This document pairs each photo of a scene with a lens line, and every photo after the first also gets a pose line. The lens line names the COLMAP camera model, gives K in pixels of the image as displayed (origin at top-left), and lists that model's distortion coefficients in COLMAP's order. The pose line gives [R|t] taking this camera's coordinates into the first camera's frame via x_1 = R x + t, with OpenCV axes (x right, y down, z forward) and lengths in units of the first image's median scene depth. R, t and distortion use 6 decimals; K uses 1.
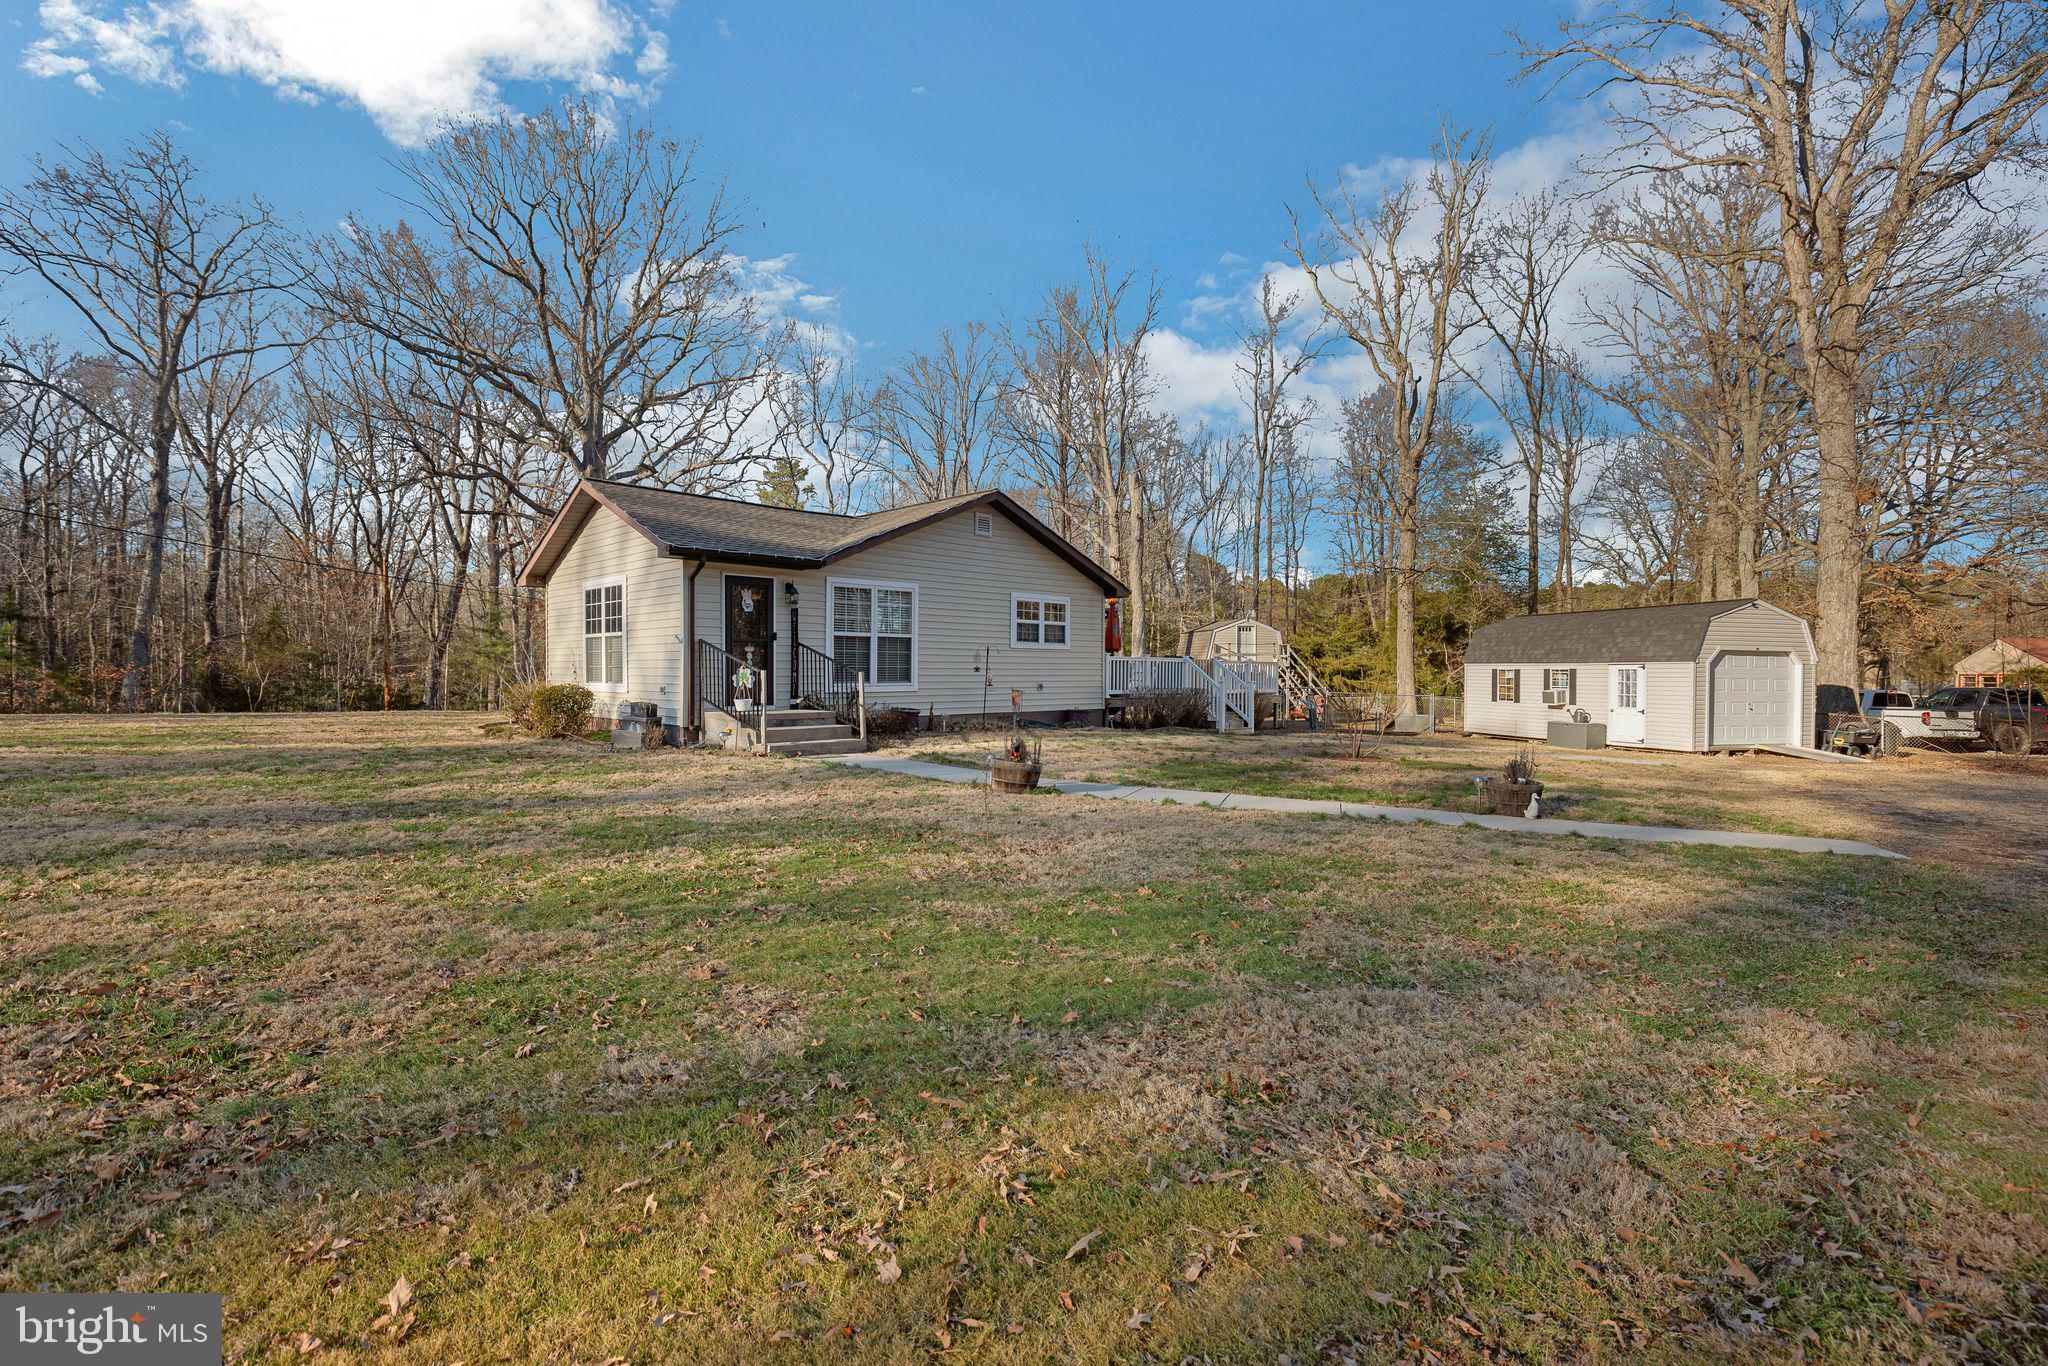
lens RADIAL K [[944.6, 0, 1032.8], [0, 944.6, 675.7], [0, 0, 1]] dist [-0.022956, 0.001447]
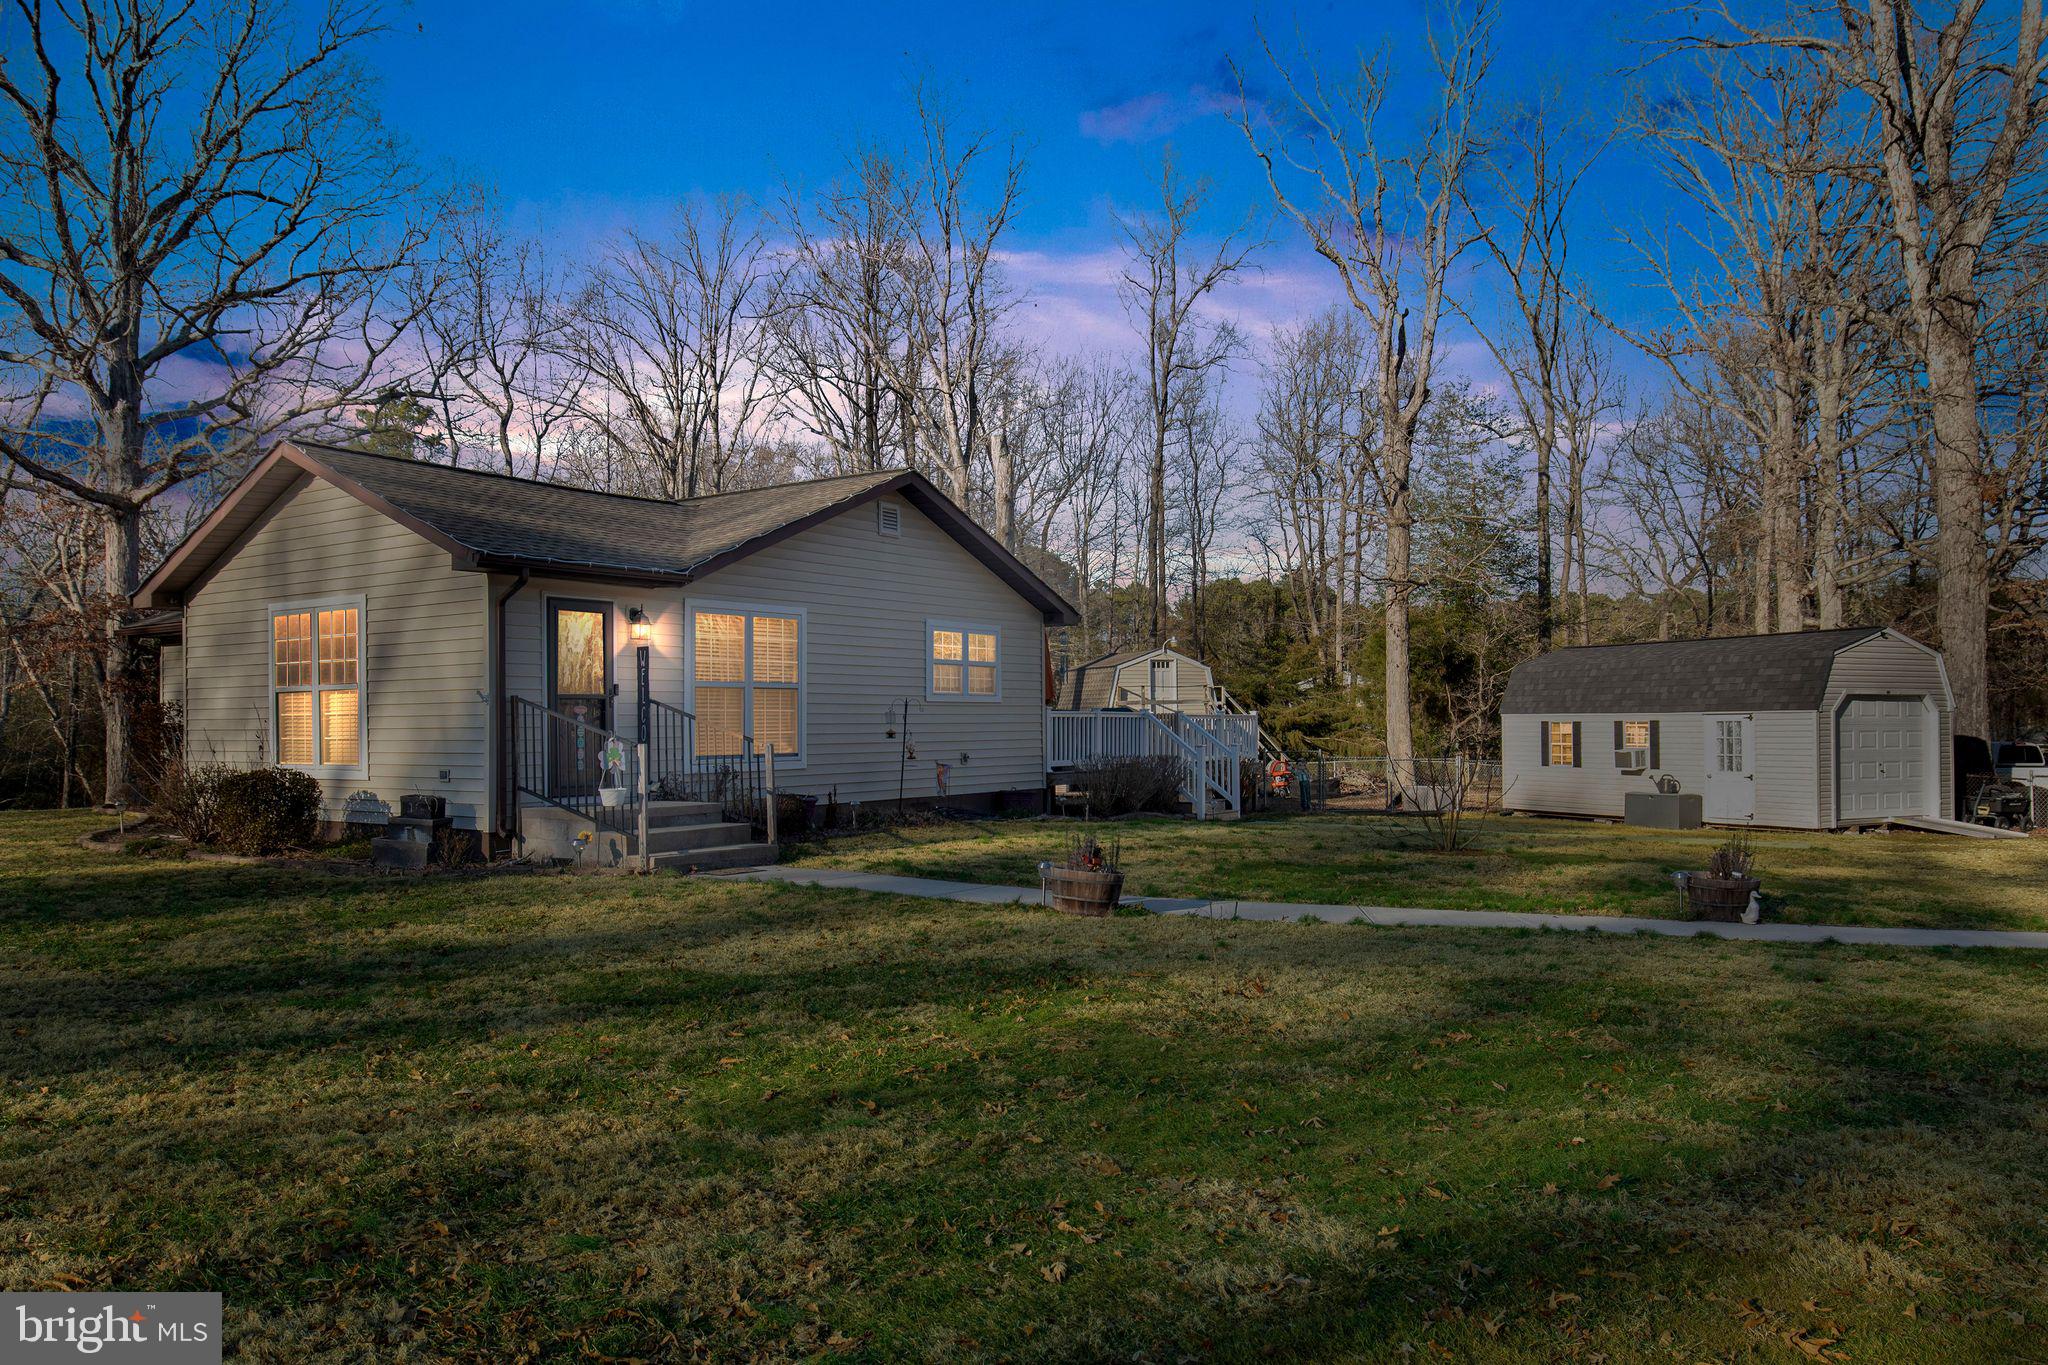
lens RADIAL K [[1454.3, 0, 1018.5], [0, 1454.3, 692.9], [0, 0, 1]] dist [-0.017242, -0.005576]
pose [[0.982976, -0.008380, 0.183543, -0.120594], [0.013099, 0.999614, -0.024513, -0.007262], [-0.183266, 0.026500, 0.982706, -0.027753]]
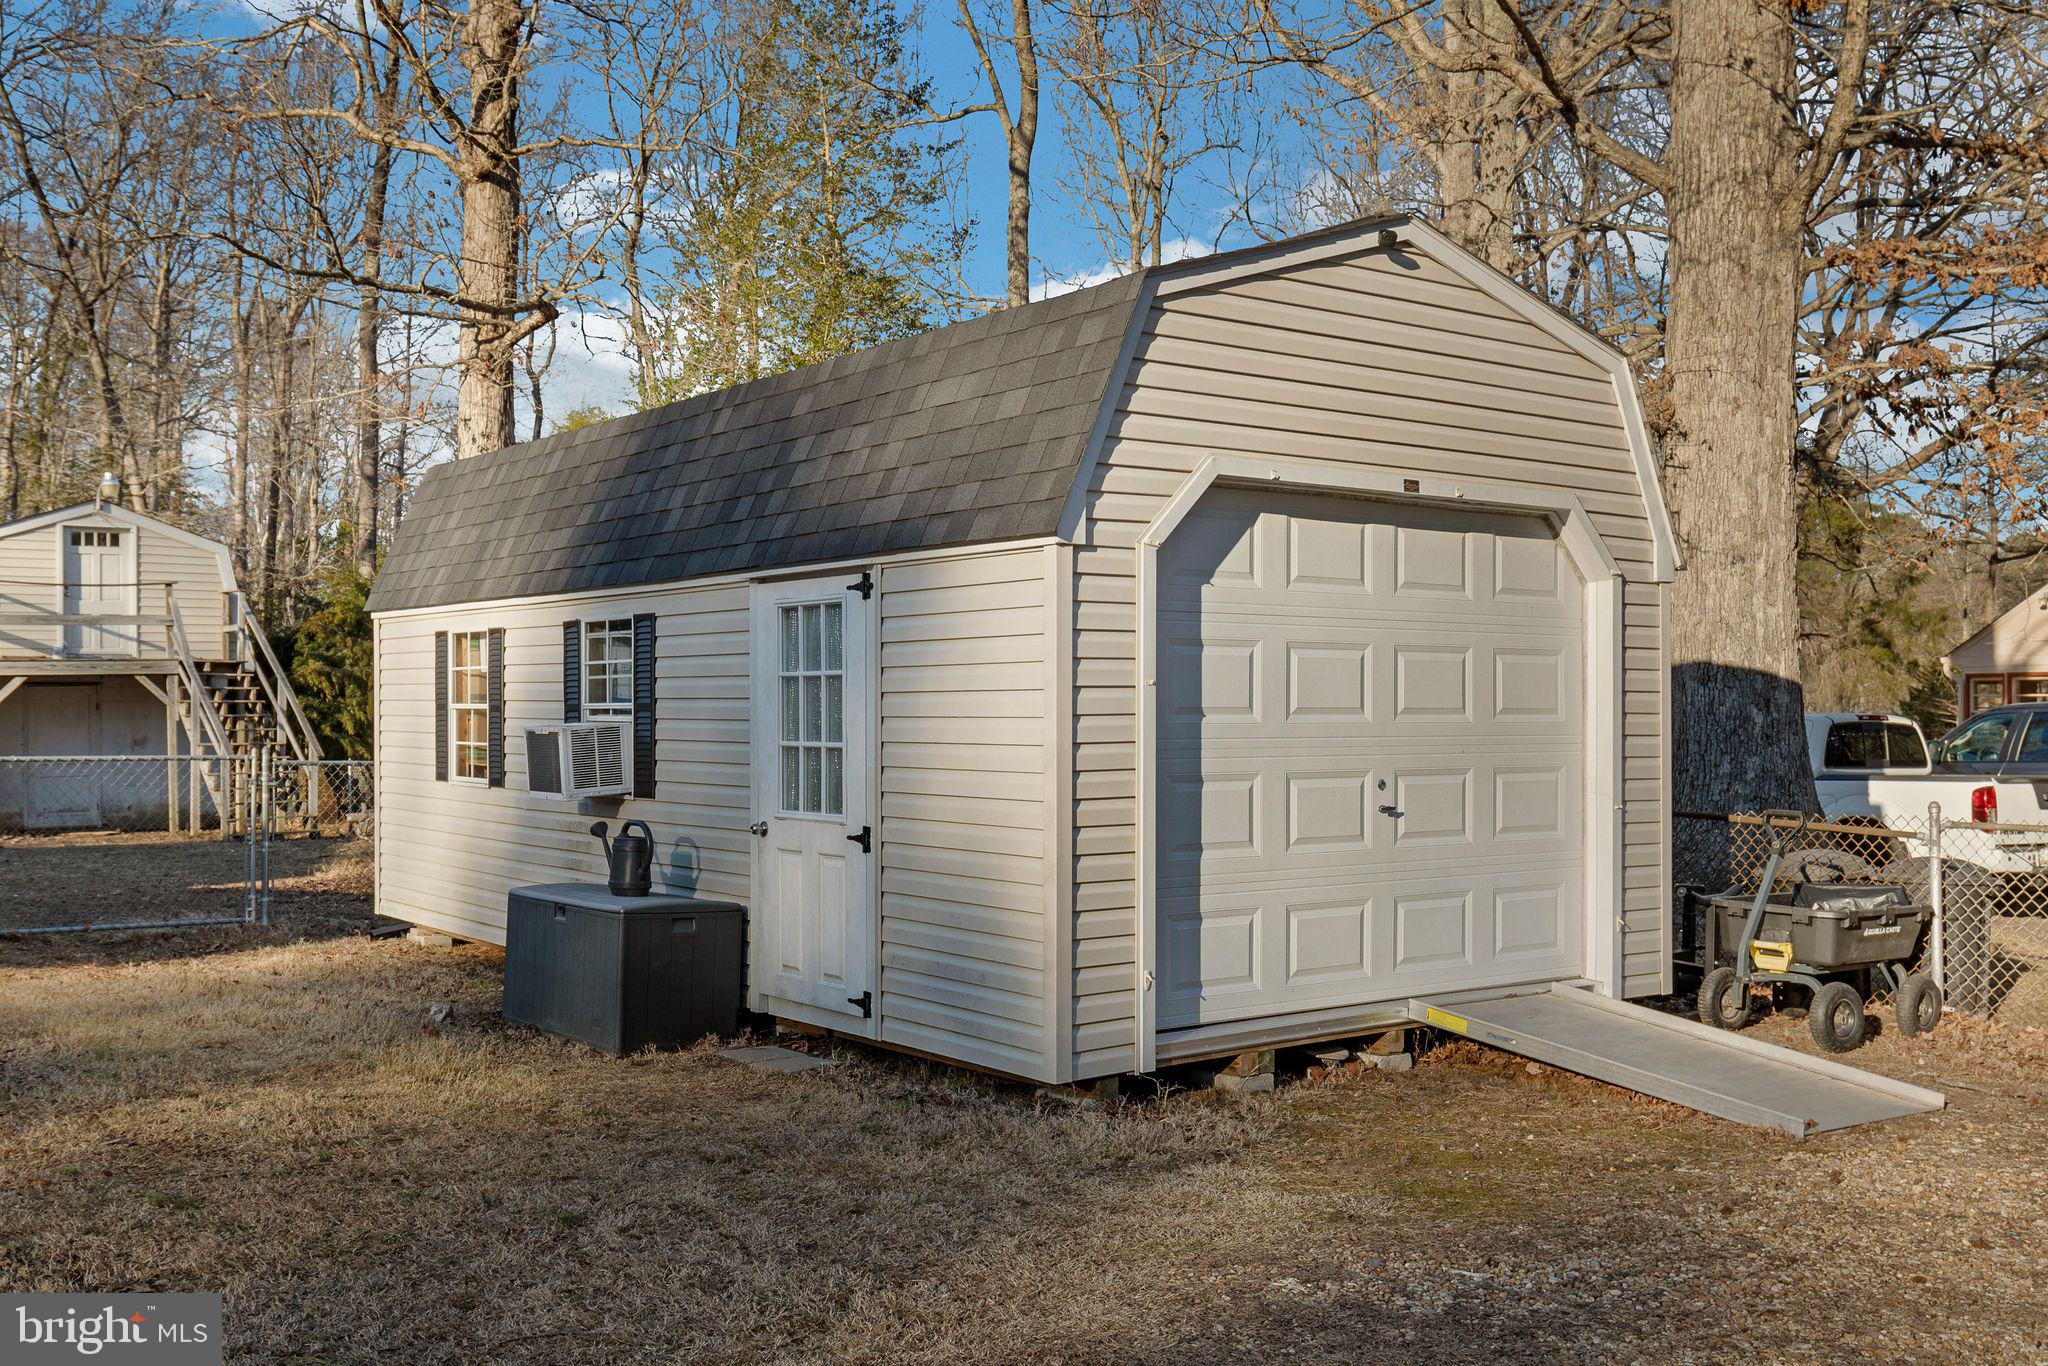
lens RADIAL K [[1923.4, 0, 1025.5], [0, 1923.4, 690.8], [0, 0, 1]] dist [-0.007873, 0.000000]
pose [[0.928381, -0.005577, 0.371587, 0.486525], [0.009614, 0.999913, -0.009015, 0.012634], [-0.371504, 0.011941, 0.928354, 0.581581]]
